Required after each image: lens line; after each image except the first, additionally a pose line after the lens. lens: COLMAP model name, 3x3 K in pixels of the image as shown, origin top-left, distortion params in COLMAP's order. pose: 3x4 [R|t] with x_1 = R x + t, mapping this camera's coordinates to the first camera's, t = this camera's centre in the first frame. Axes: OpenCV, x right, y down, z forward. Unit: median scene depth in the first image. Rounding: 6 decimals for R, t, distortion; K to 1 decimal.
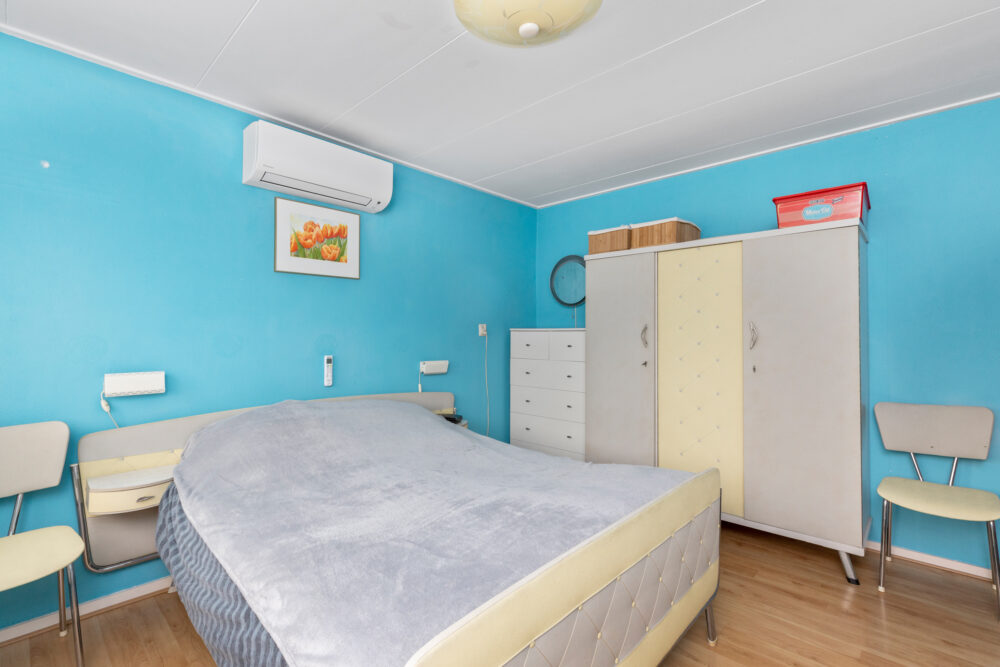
lens RADIAL K [[466.2, 0, 498.0], [0, 466.2, 337.6], [0, 0, 1]] dist [-0.000623, -0.000700]
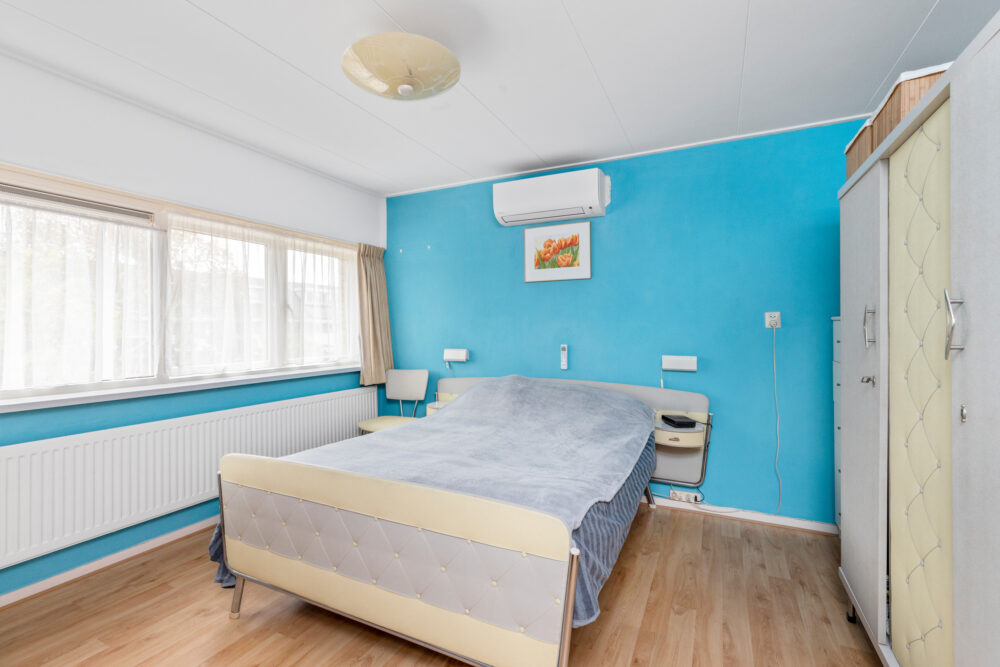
lens RADIAL K [[454.6, 0, 490.4], [0, 454.6, 330.0], [0, 0, 1]] dist [0.001067, 0.000168]
pose [[0.259633, 0.005972, -0.965689, 0.744554], [0.002247, 0.999974, 0.006789, -0.008199], [0.965705, -0.003933, 0.259613, 0.503464]]
